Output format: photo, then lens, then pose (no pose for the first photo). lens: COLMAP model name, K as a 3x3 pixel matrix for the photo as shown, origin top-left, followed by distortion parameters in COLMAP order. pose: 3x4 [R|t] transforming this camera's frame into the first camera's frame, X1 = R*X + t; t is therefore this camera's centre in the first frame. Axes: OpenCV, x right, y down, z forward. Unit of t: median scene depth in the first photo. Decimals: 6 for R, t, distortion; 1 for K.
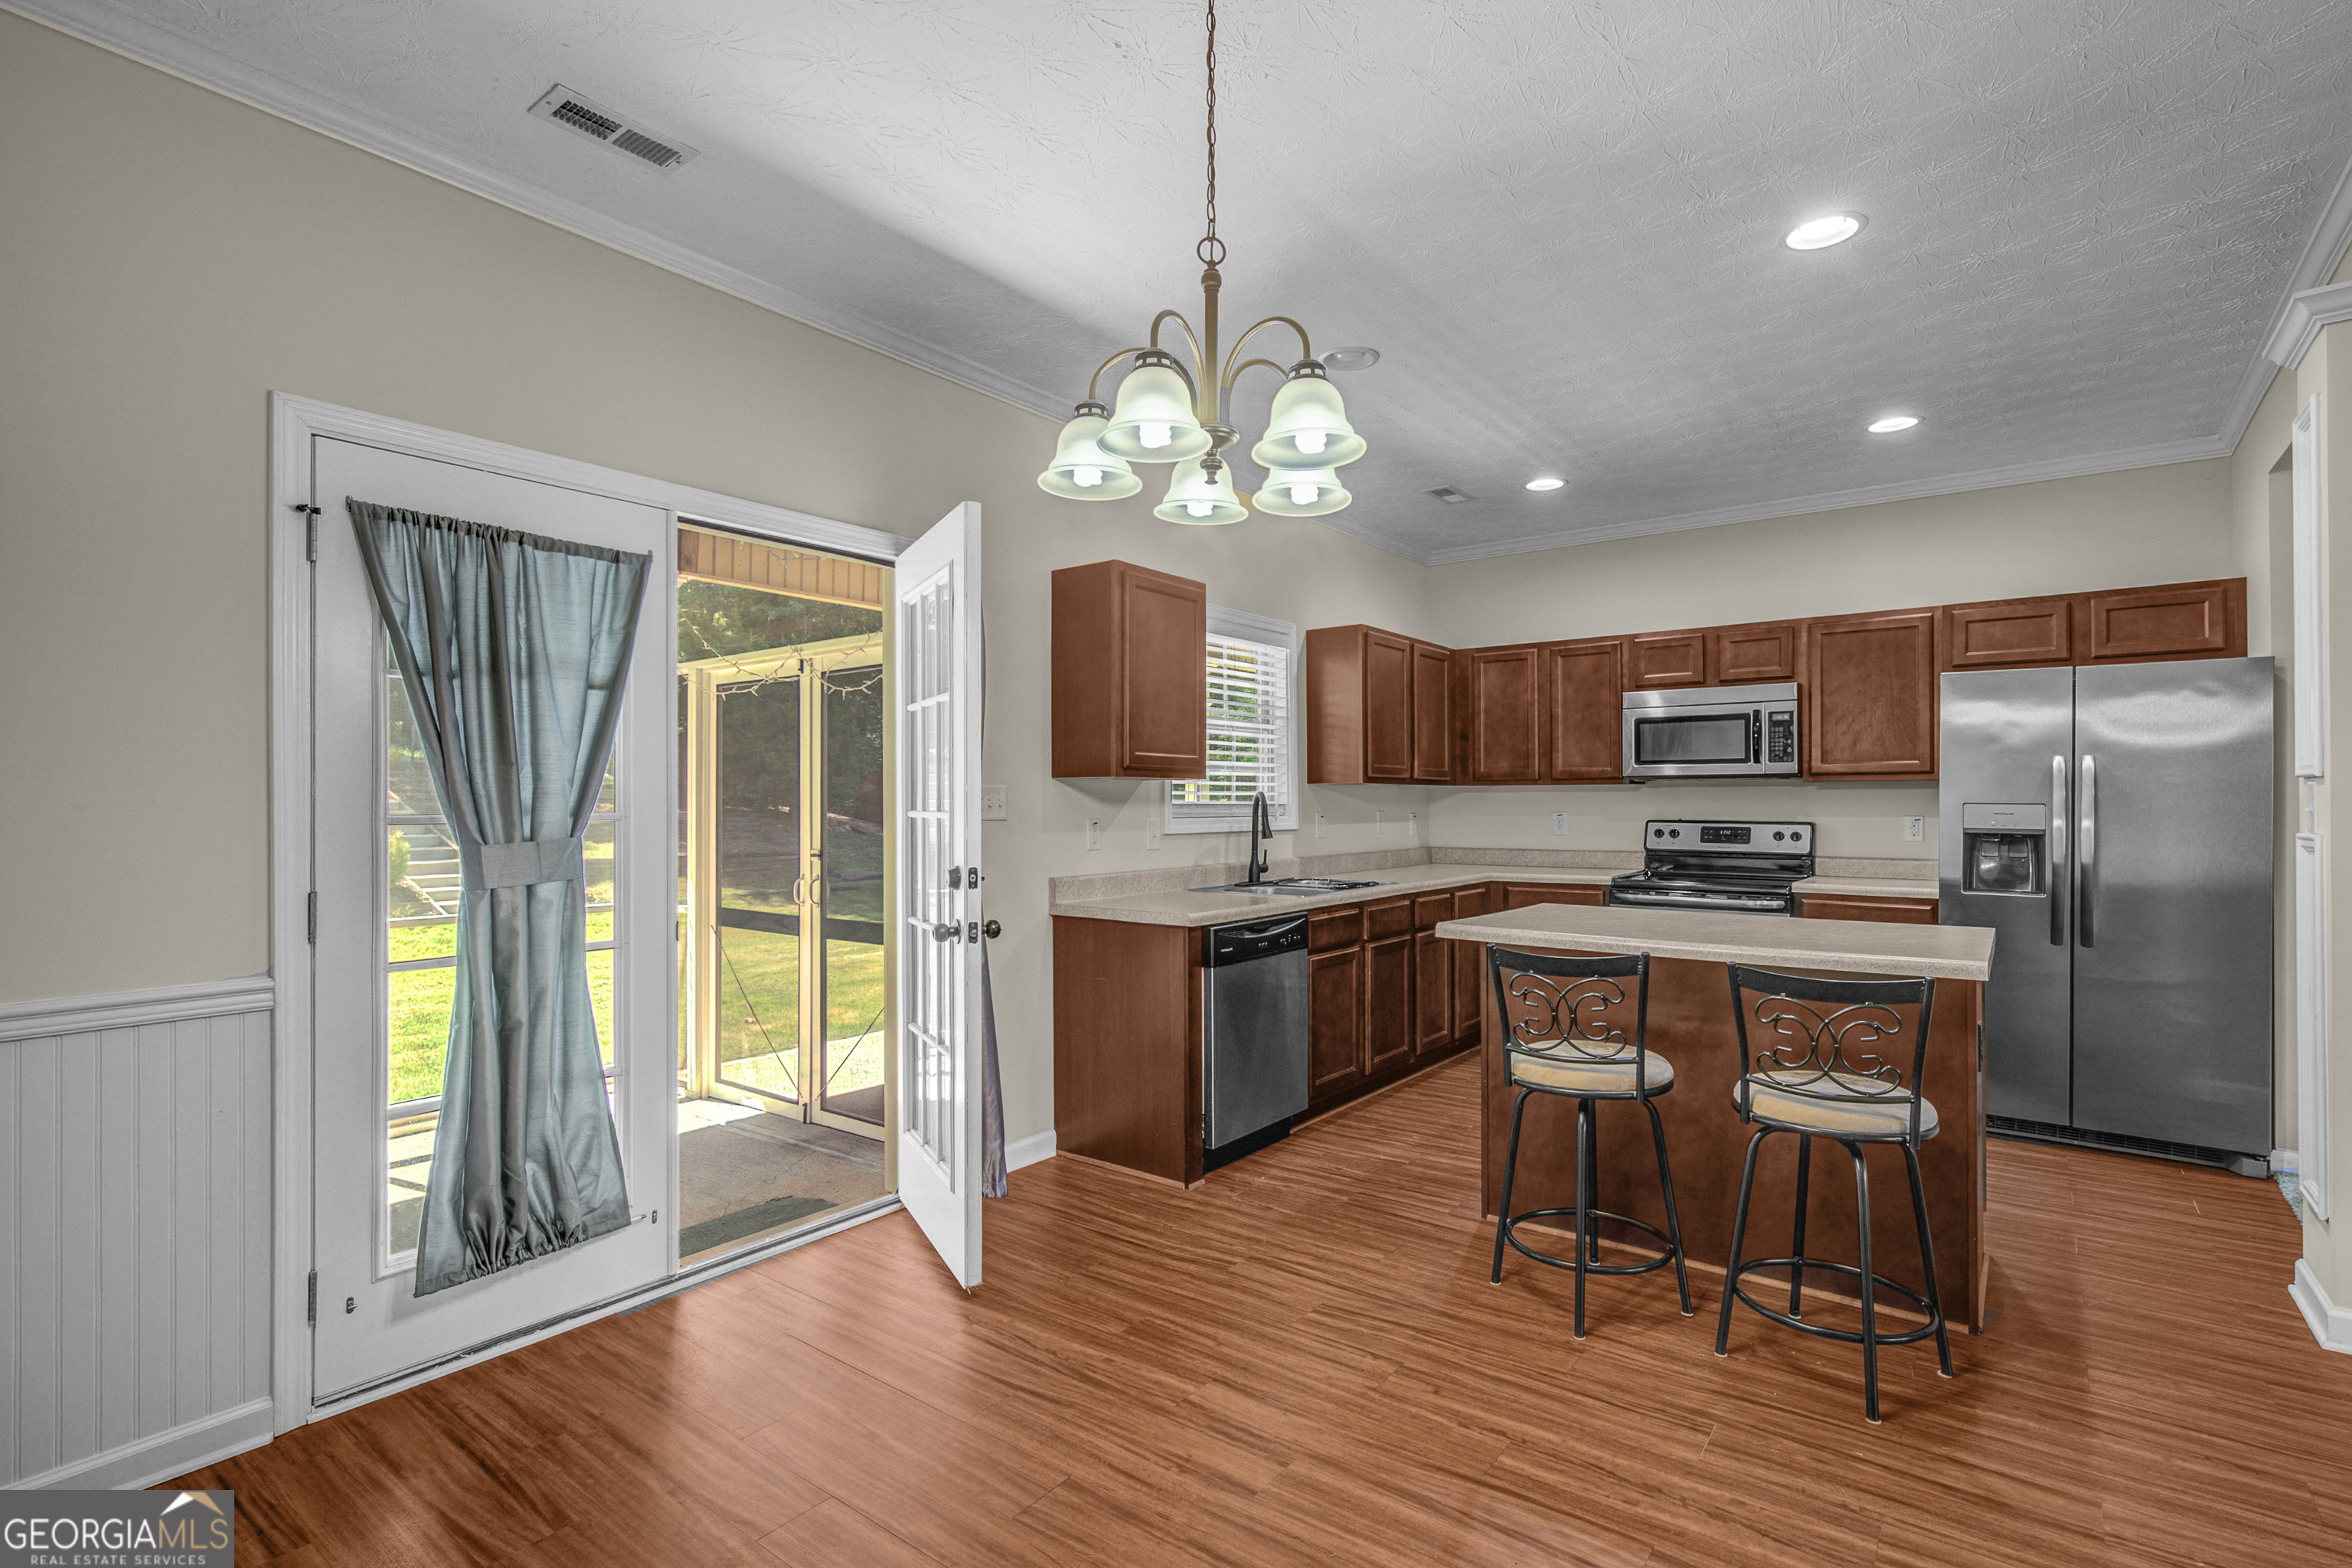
lens RADIAL K [[1102.3, 0, 1188.5], [0, 1102.3, 794.2], [0, 0, 1]] dist [-0.001640, -0.000653]
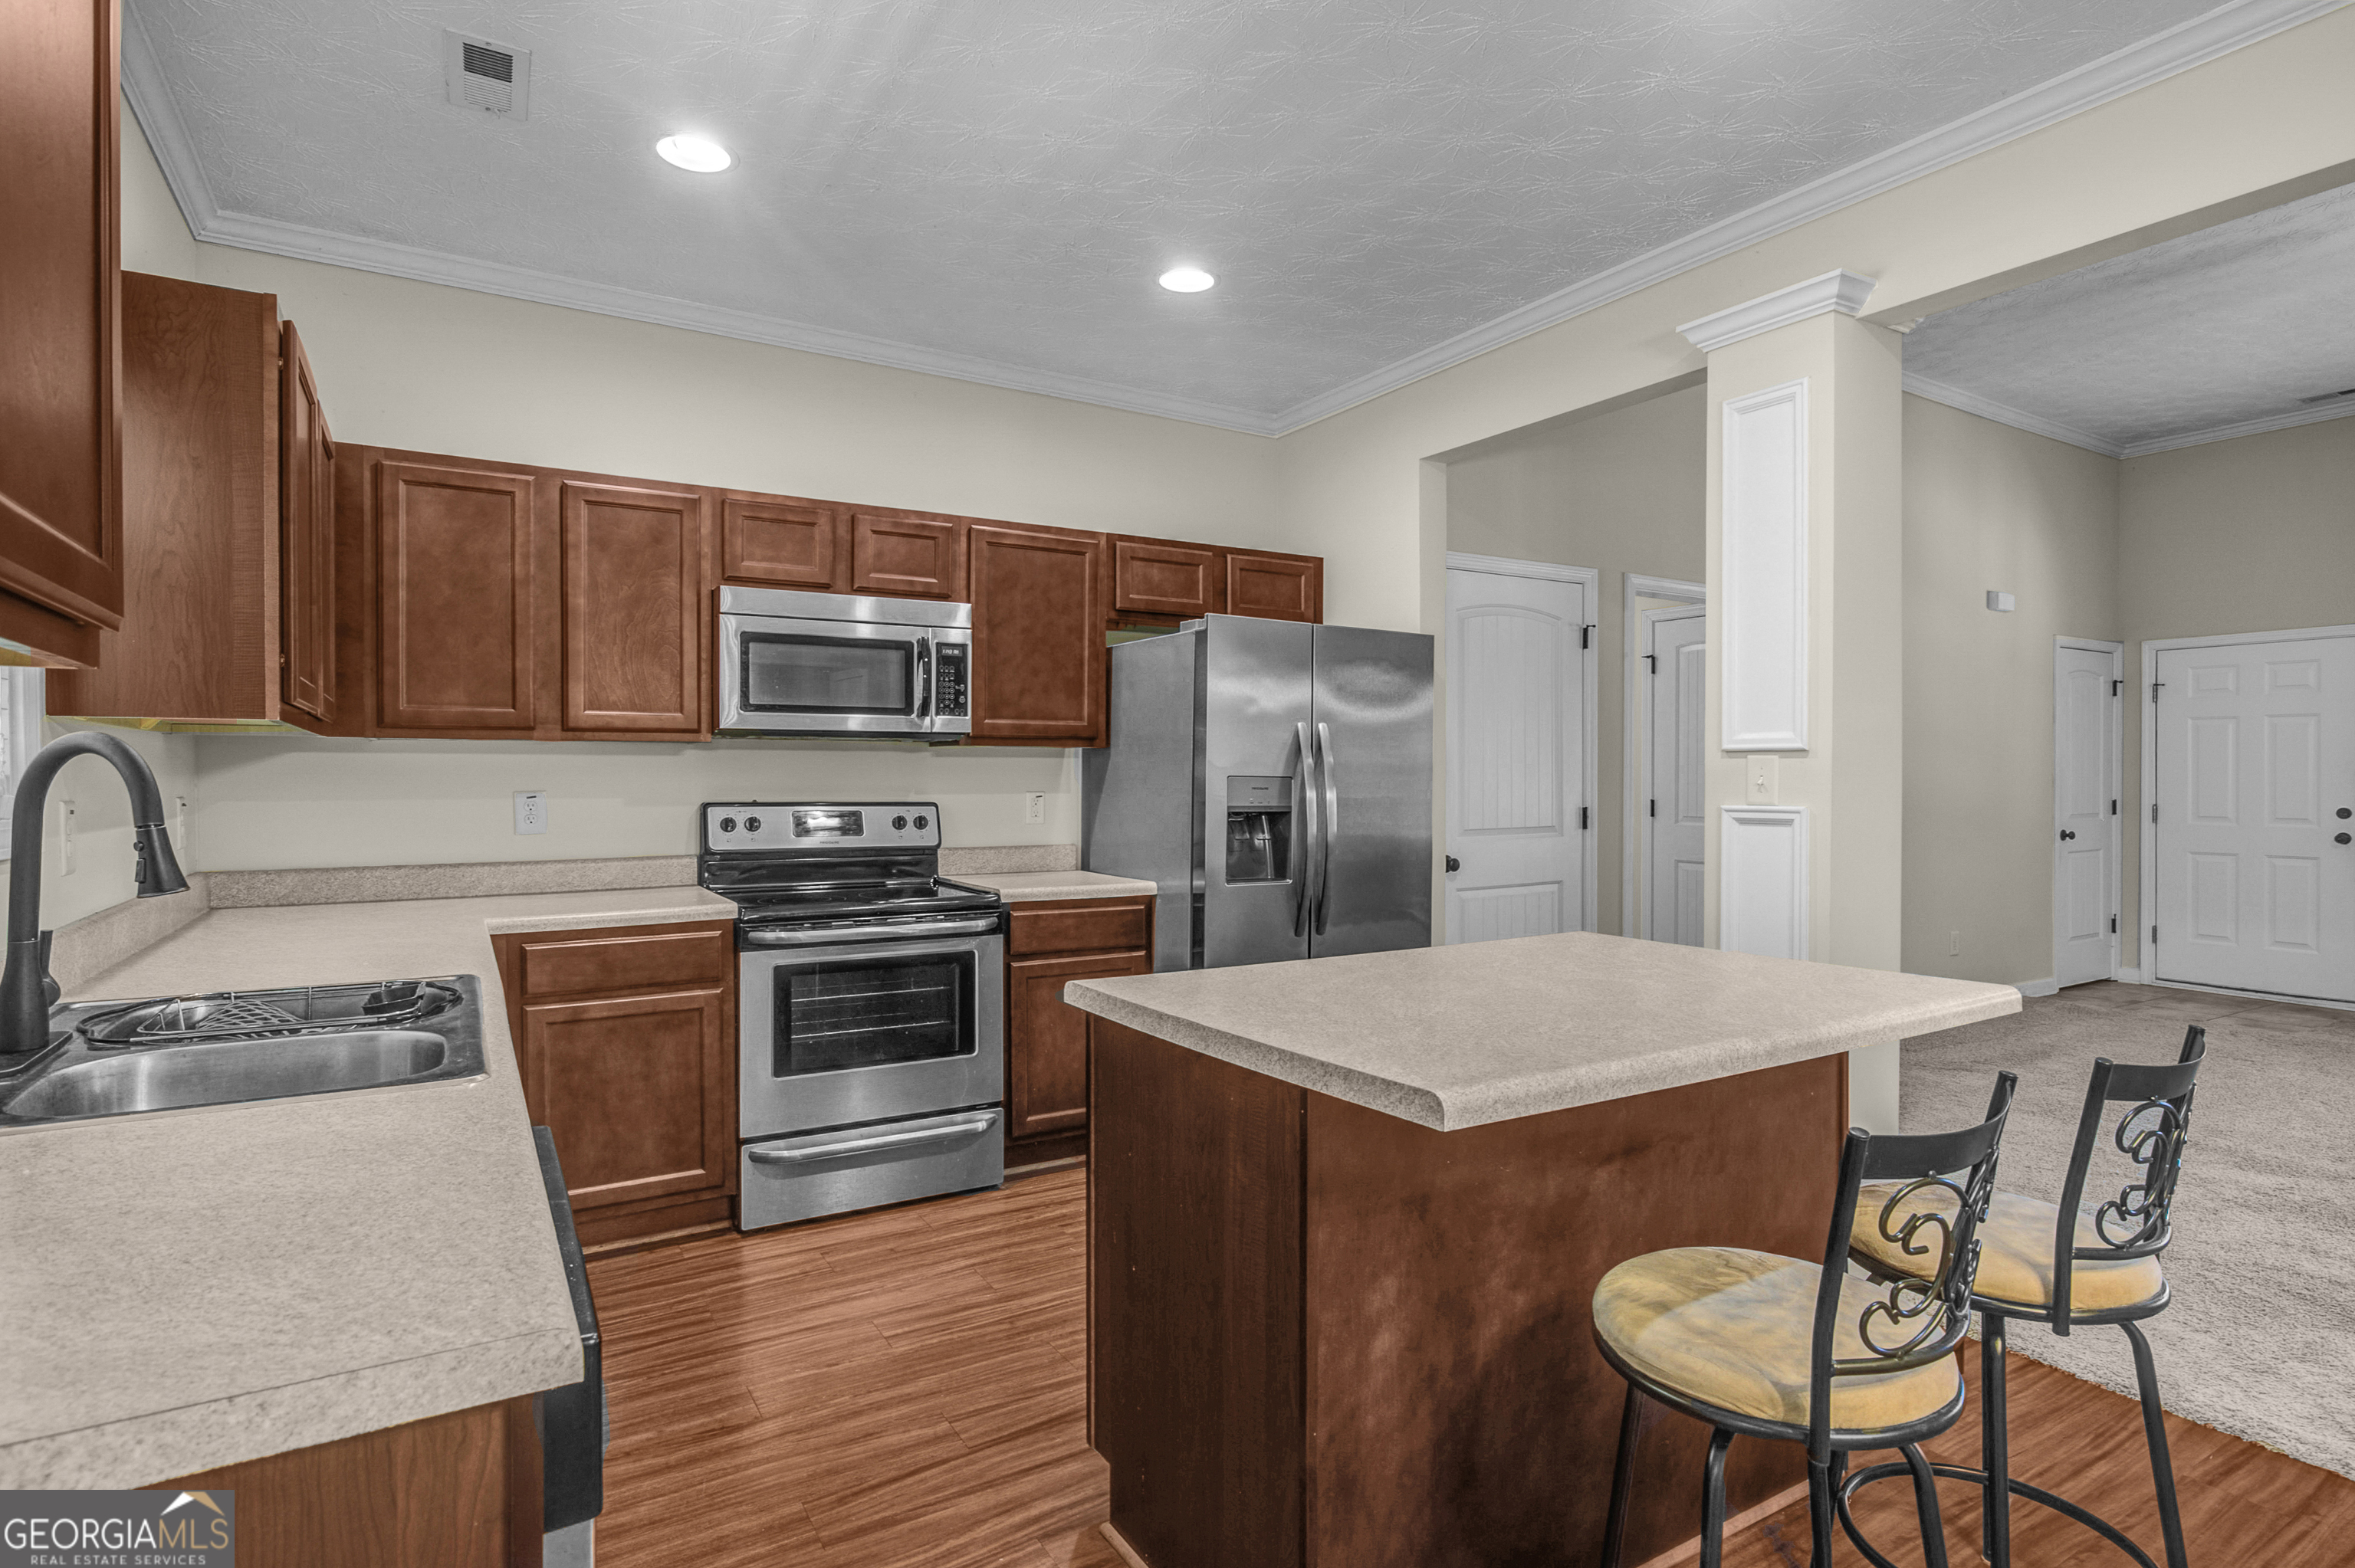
lens RADIAL K [[1175.7, 0, 1185.9], [0, 1175.7, 794.3], [0, 0, 1]] dist [-0.014256, 0.005629]
pose [[0.340779, -0.013897, 0.940041, -0.119454], [-0.006506, 0.999832, 0.017139, 0.006837], [-0.940121, -0.011956, 0.340631, 0.637827]]
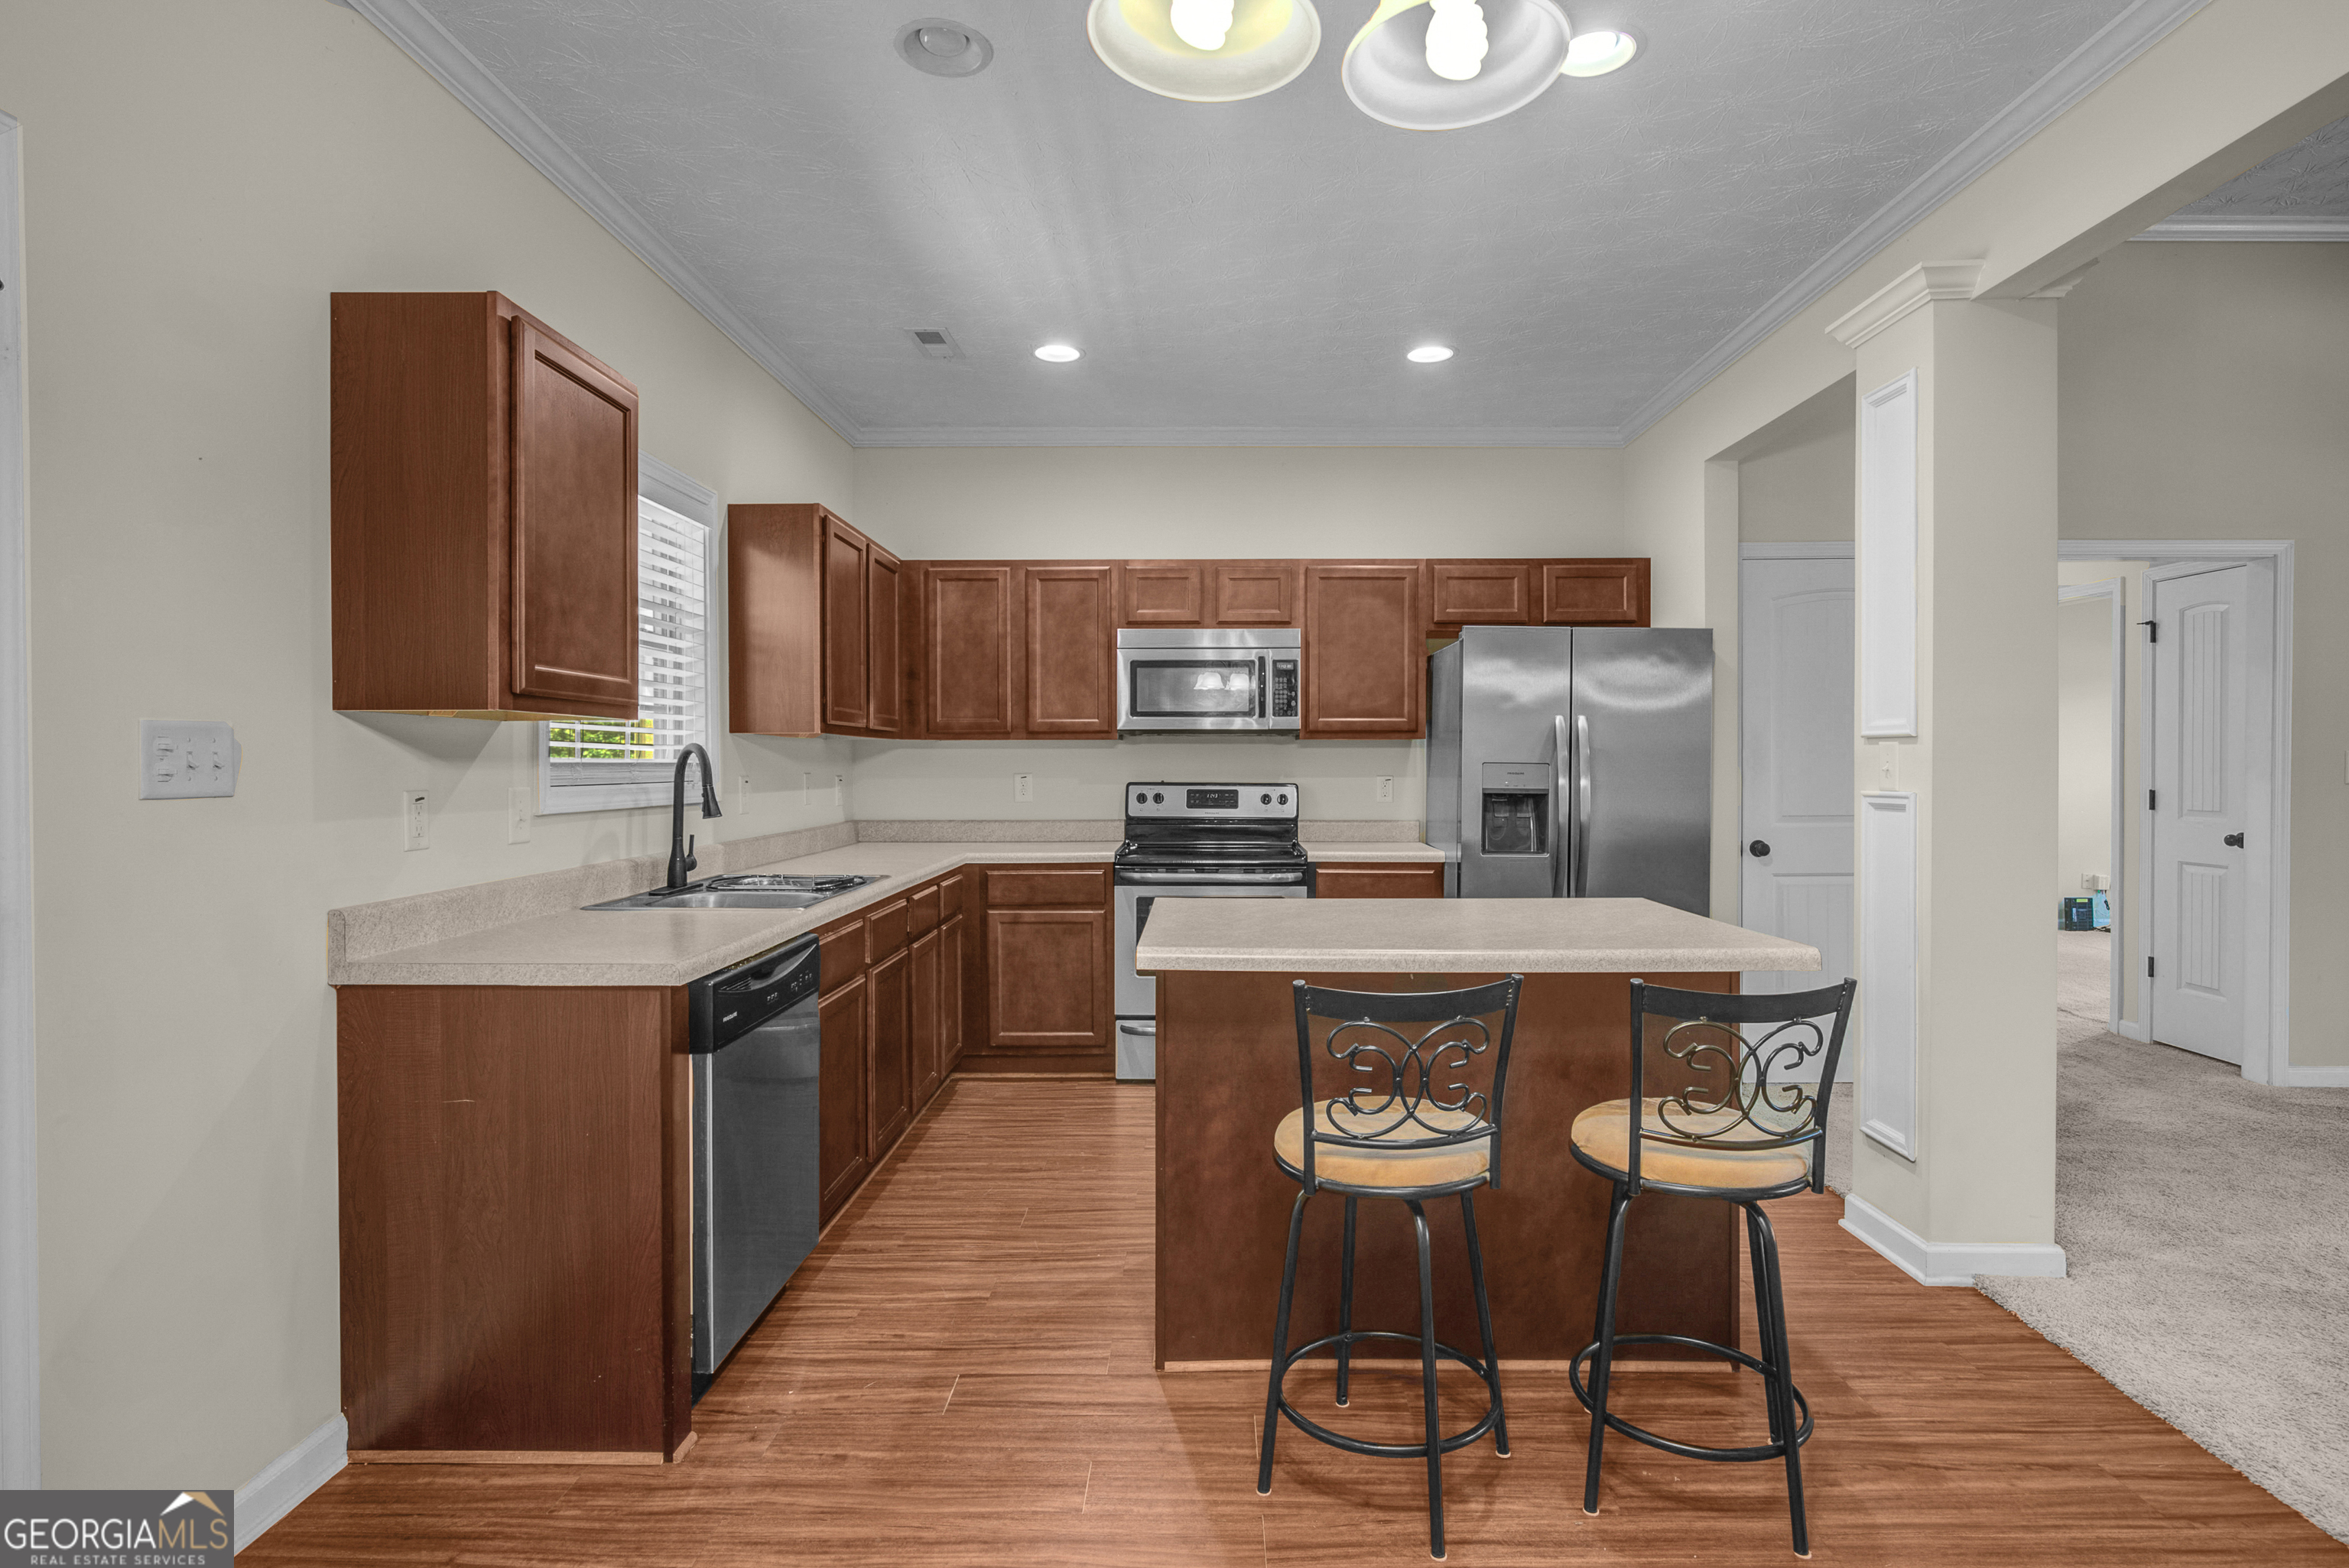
lens RADIAL K [[1172.7, 0, 1178.5], [0, 1172.7, 768.2], [0, 0, 1]] dist [-0.014256, 0.005629]
pose [[0.800818, -0.002698, 0.598902, -0.112766], [-0.003429, 0.999953, 0.009090, 0.004901], [-0.598898, -0.009333, 0.800771, 0.300121]]
